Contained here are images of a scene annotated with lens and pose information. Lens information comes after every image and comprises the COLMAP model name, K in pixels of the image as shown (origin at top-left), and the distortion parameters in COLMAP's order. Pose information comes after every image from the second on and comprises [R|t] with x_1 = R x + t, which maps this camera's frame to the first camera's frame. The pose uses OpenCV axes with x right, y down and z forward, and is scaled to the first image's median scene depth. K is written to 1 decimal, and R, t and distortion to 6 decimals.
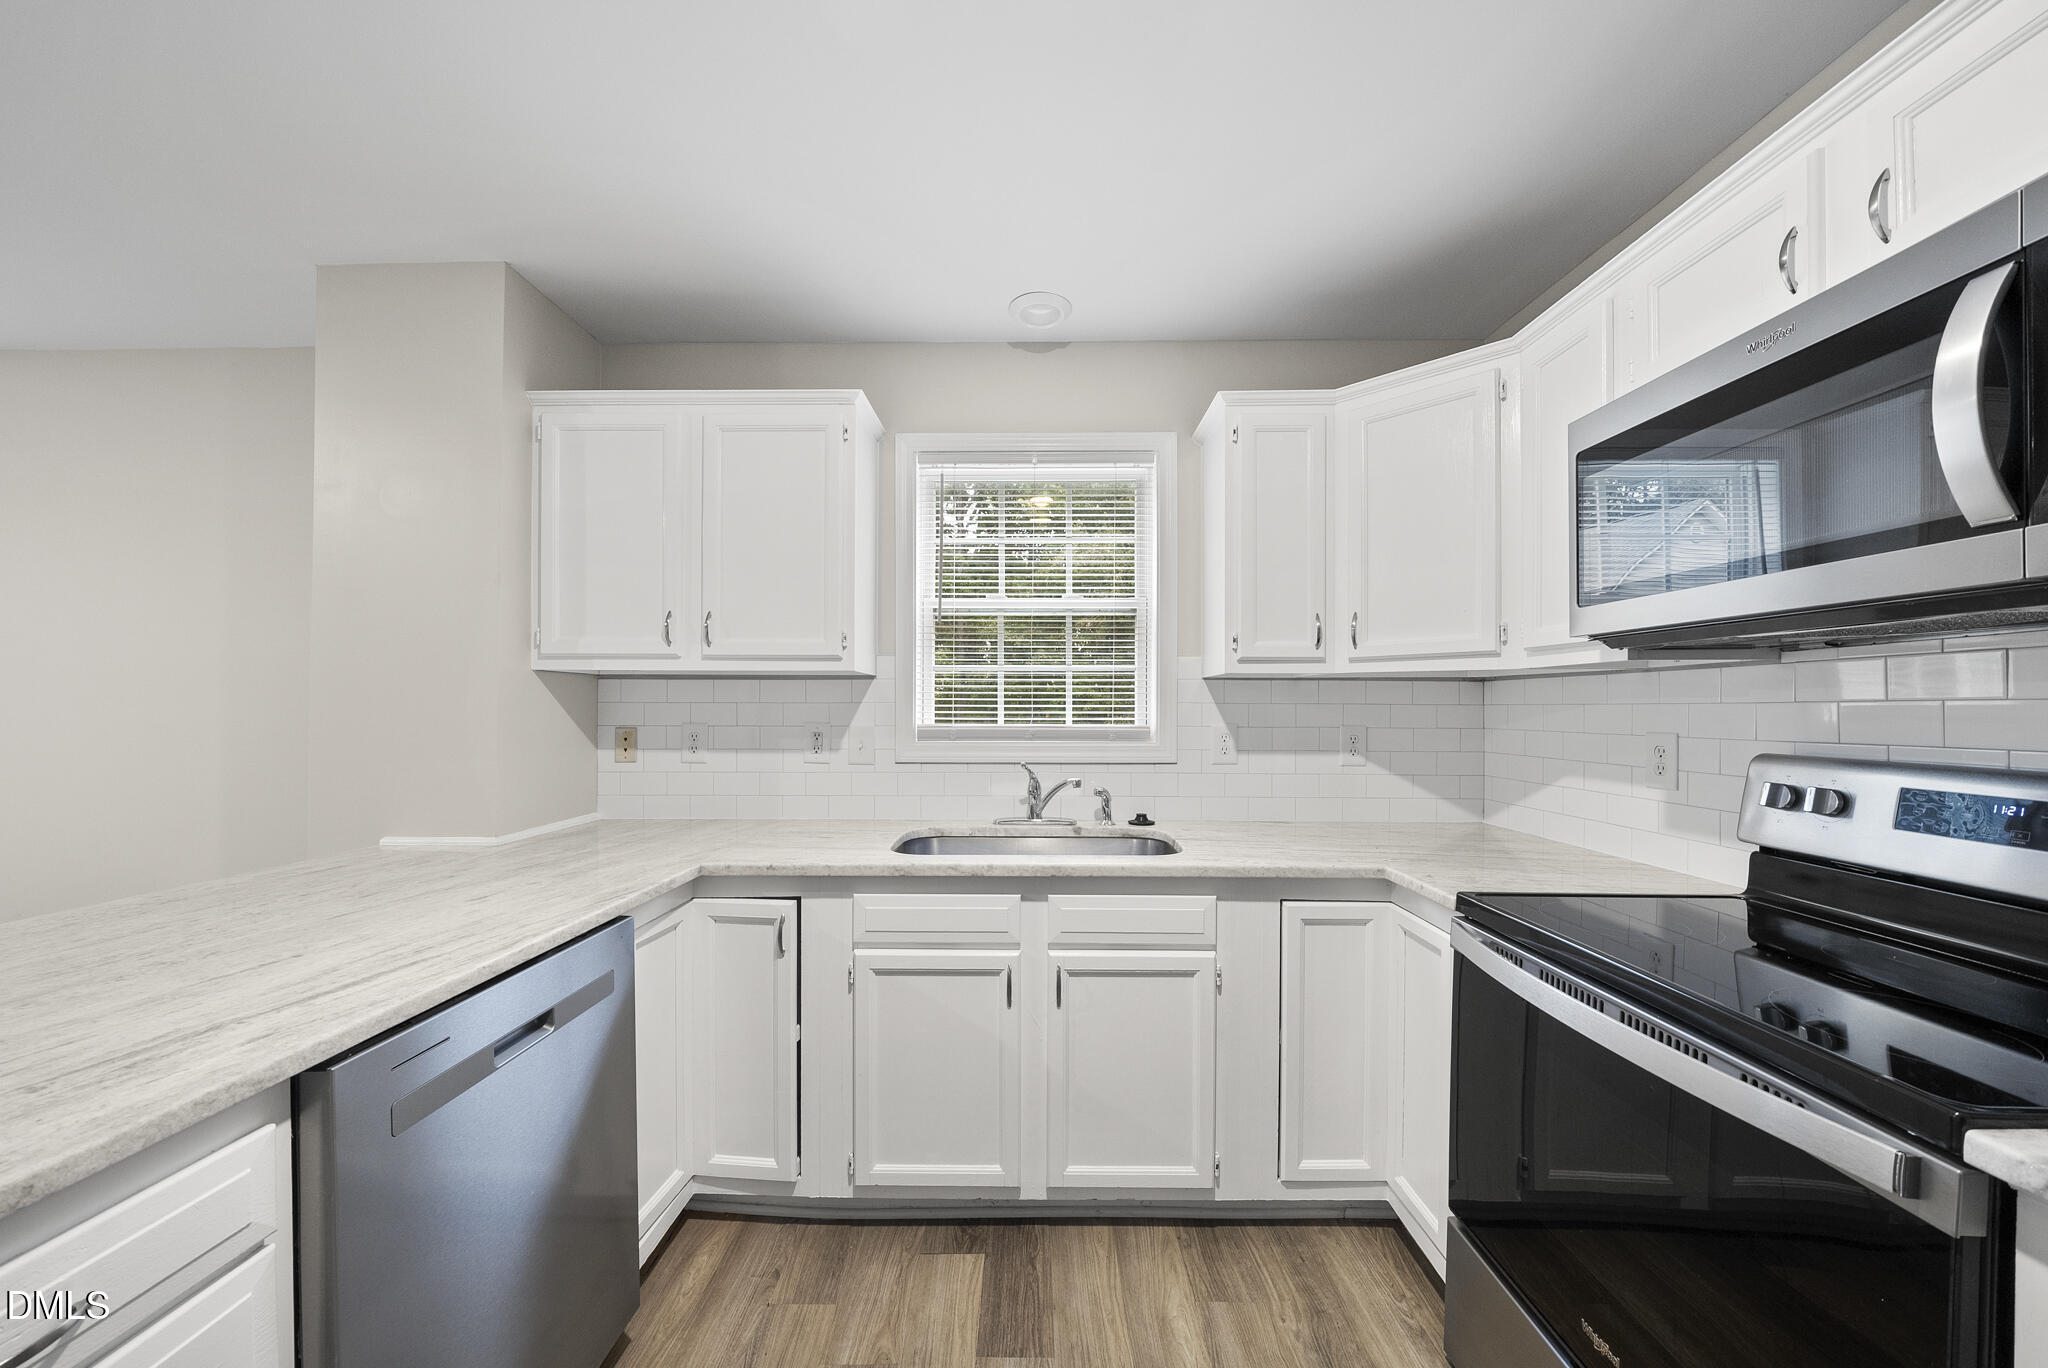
lens RADIAL K [[708.4, 0, 1026.8], [0, 708.4, 708.2], [0, 0, 1]] dist [-0.007936, 0.000180]
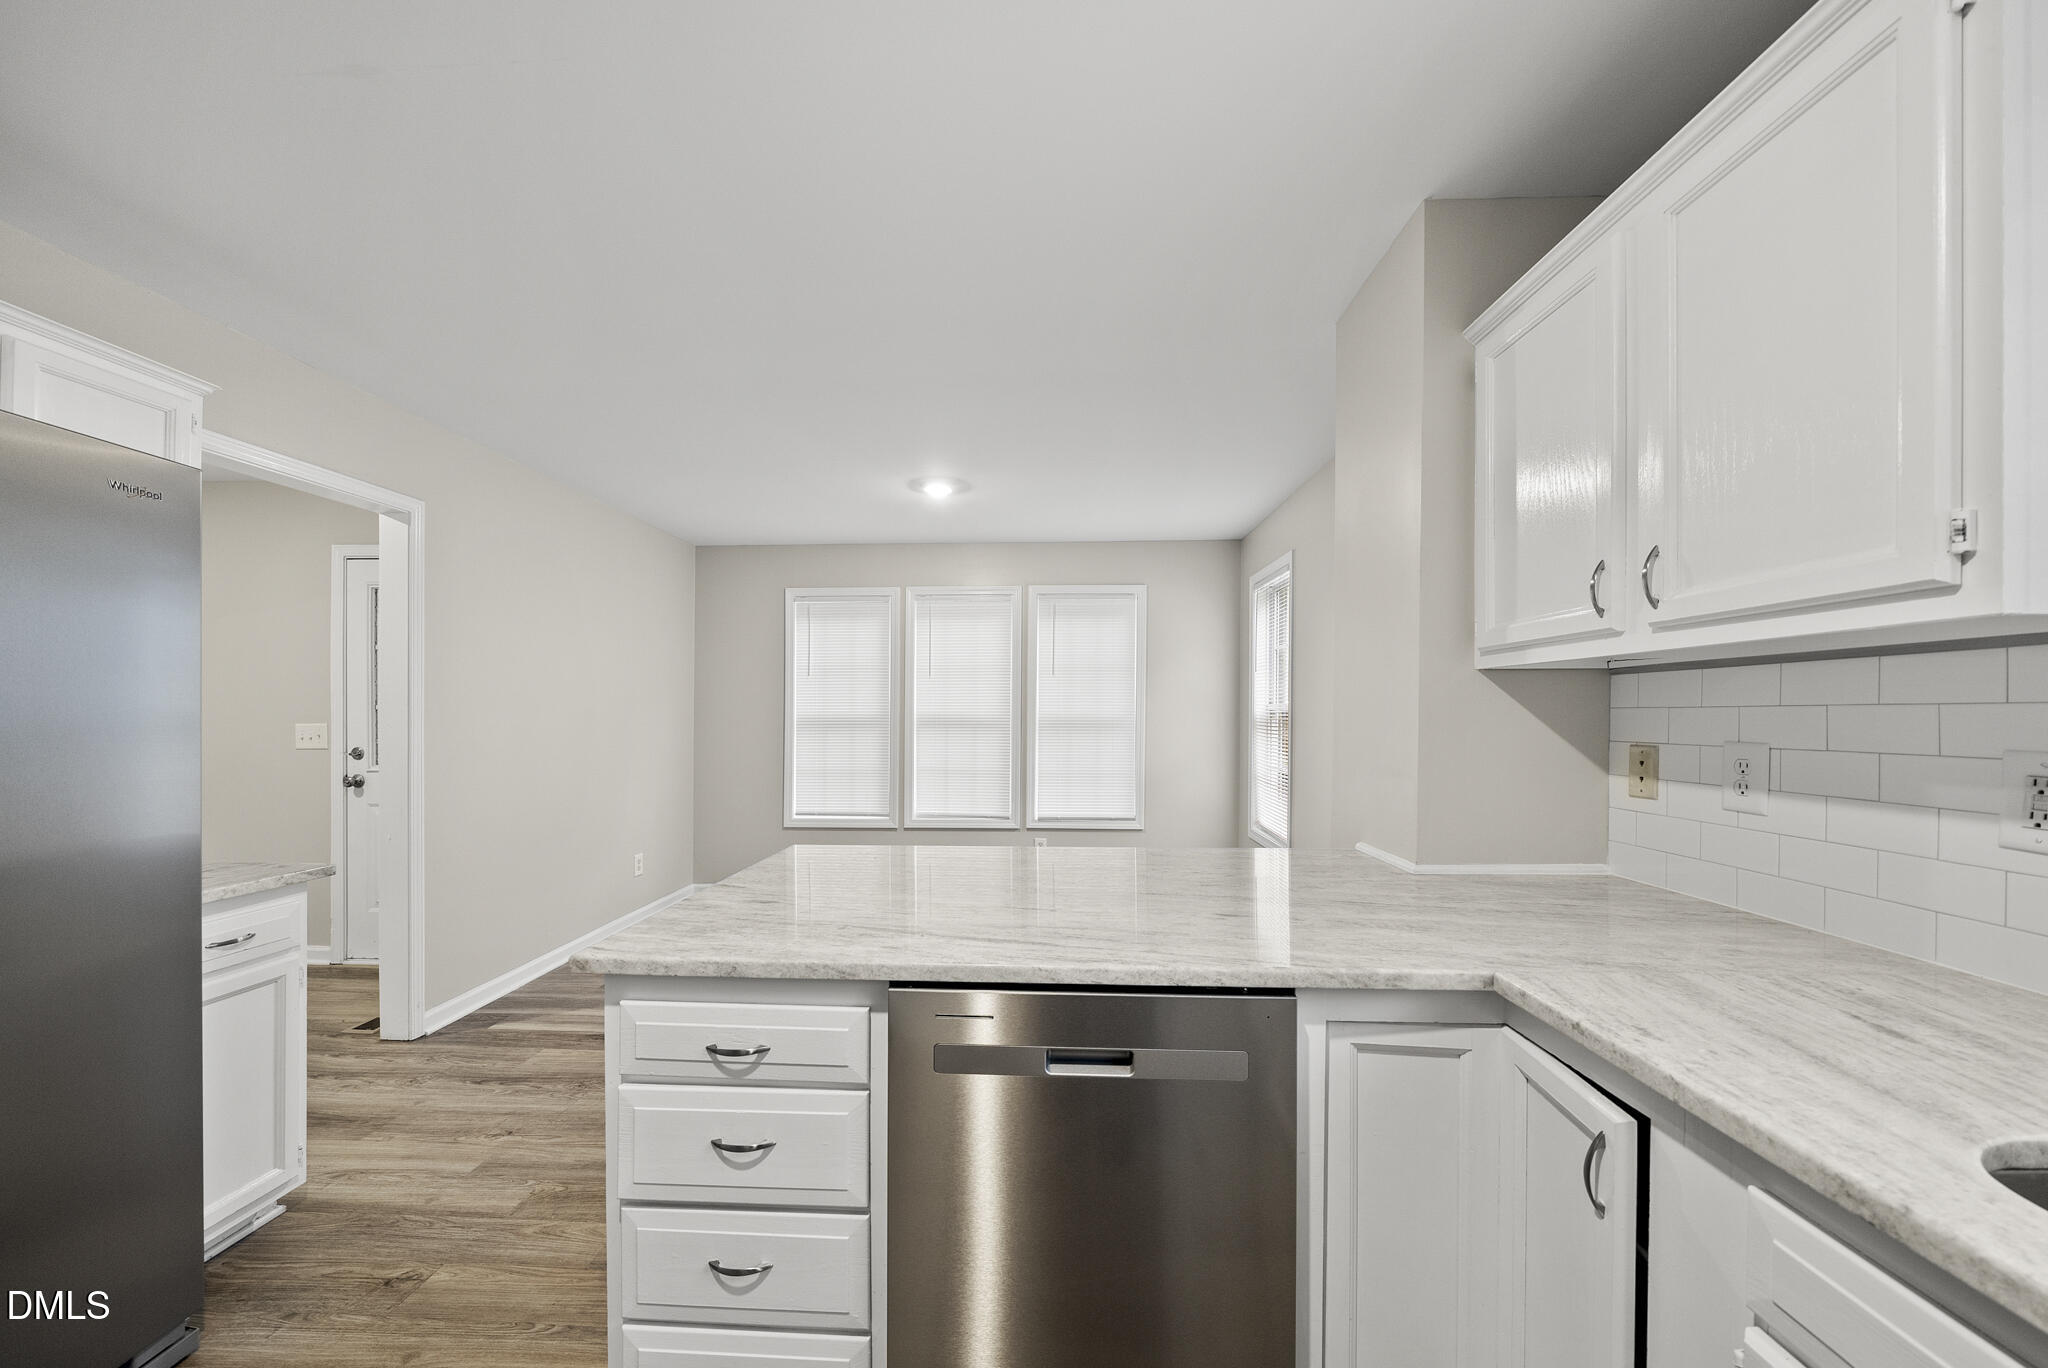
lens RADIAL K [[708.4, 0, 1023.6], [0, 708.4, 720.0], [0, 0, 1]] dist [-0.007936, 0.000180]
pose [[-0.028703, 0.003452, -0.999582, 0.152355], [0.000328, 0.999994, 0.003444, 0.000737], [0.999588, -0.000229, -0.028704, 0.590528]]
